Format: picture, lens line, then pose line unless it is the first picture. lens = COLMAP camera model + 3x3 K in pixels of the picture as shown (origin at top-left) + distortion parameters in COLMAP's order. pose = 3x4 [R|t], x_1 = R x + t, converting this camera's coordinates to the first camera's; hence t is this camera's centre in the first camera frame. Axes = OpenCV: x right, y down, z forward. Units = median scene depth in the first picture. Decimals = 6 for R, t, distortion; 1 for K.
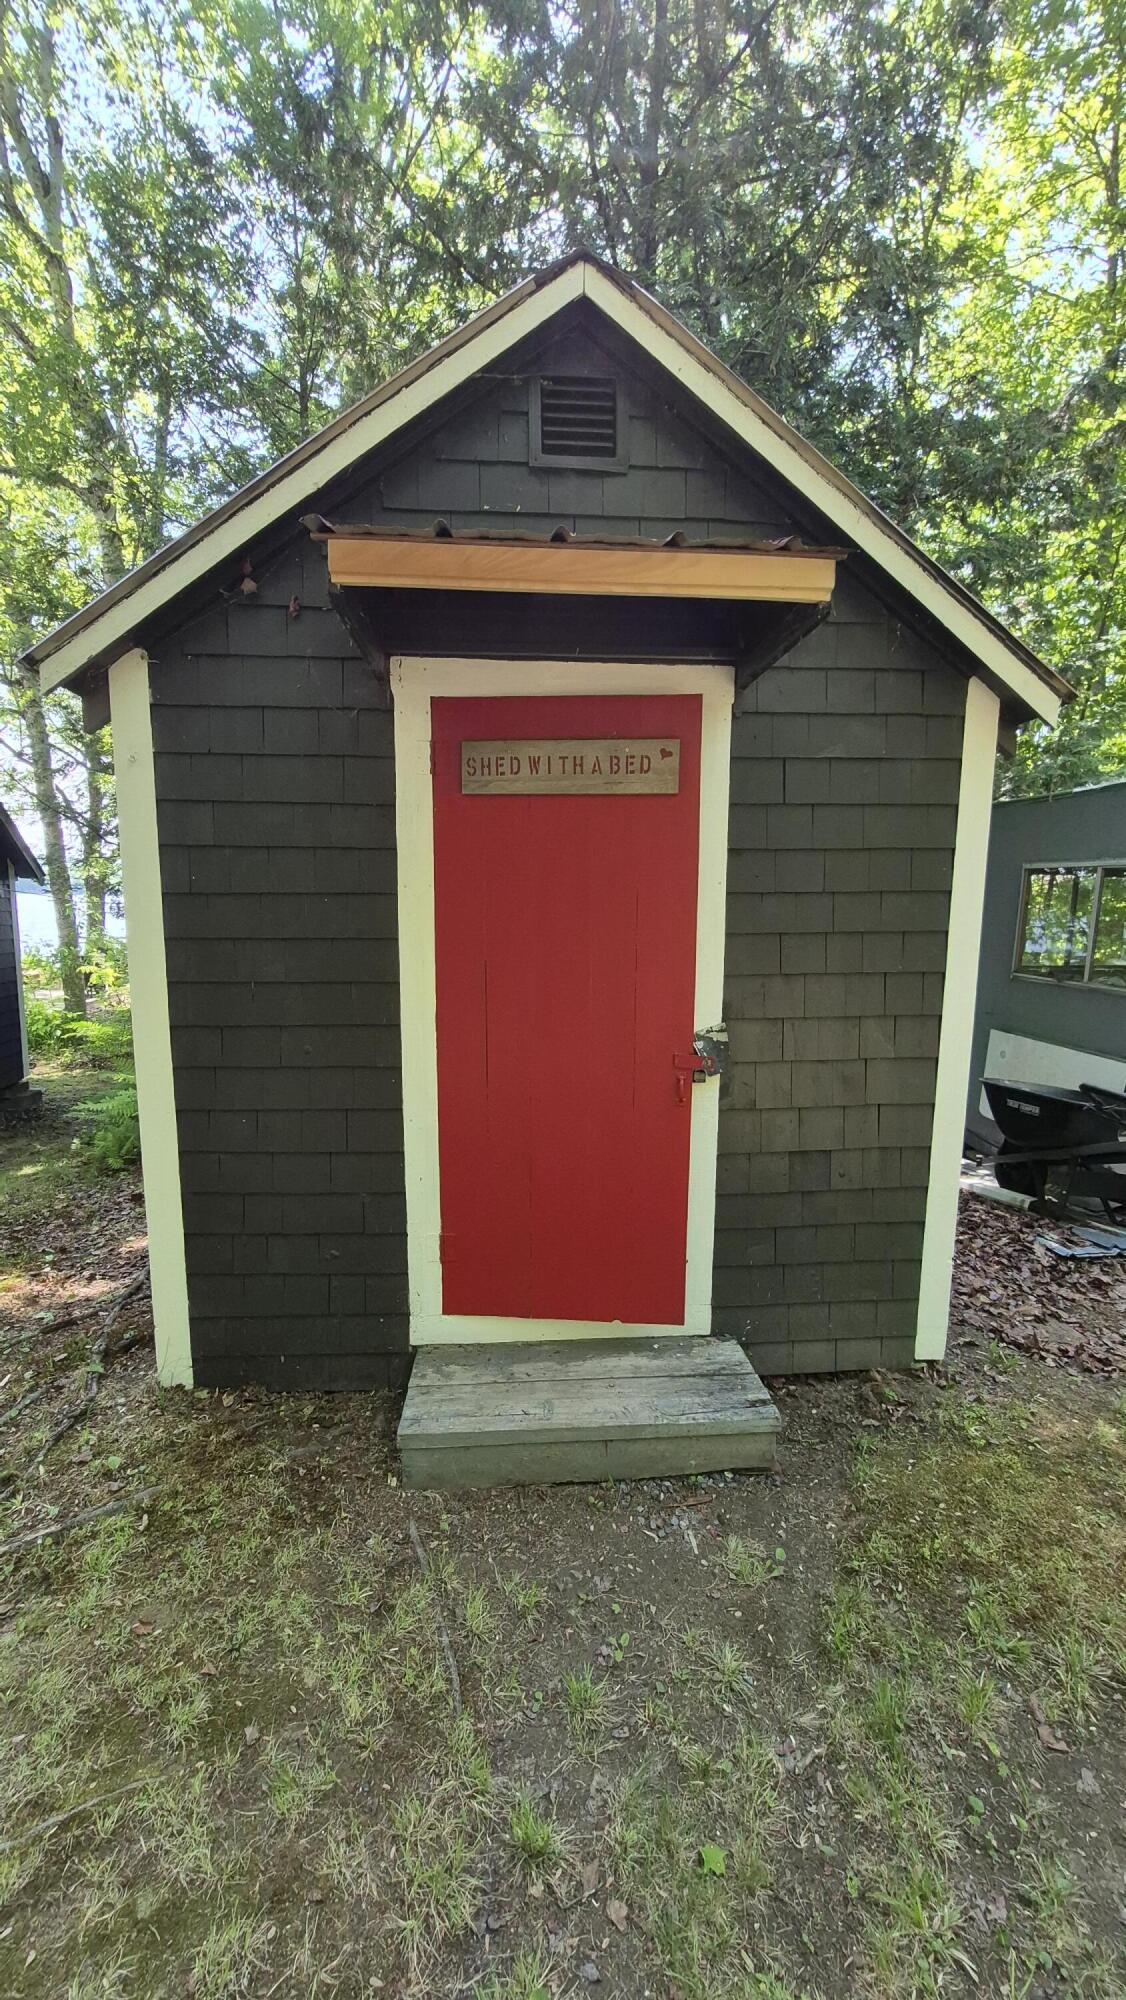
lens RADIAL K [[788.1, 0, 570.7], [0, 788.1, 1000.8], [0, 0, 1]] dist [0.000742, 0.000034]
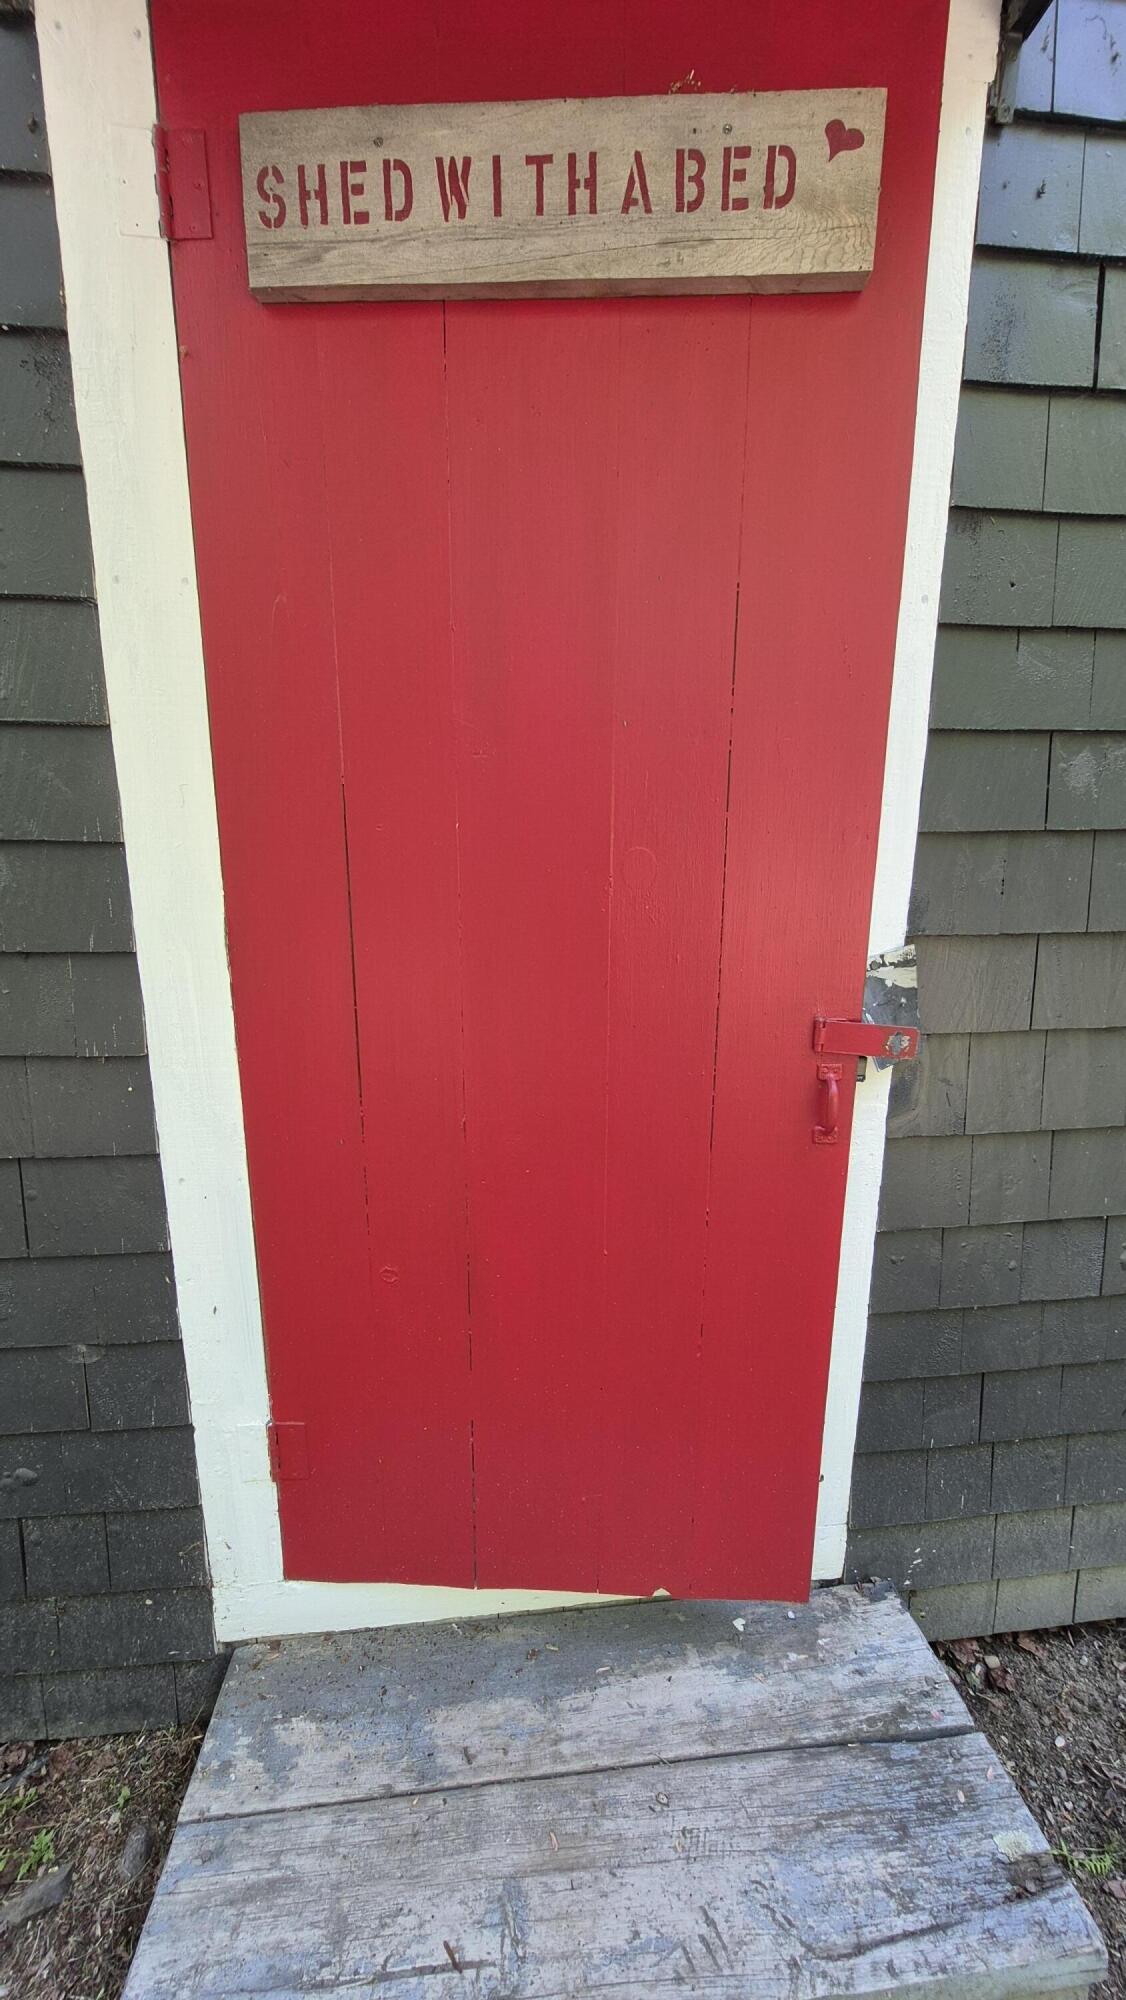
lens RADIAL K [[788.1, 0, 564.9], [0, 788.1, 1010.2], [0, 0, 1]] dist [0.000742, 0.000034]
pose [[0.999397, -0.007769, 0.033856, -0.011127], [0.004924, 0.996510, 0.083328, 0.026523], [-0.034386, -0.083111, 0.995947, 0.572088]]
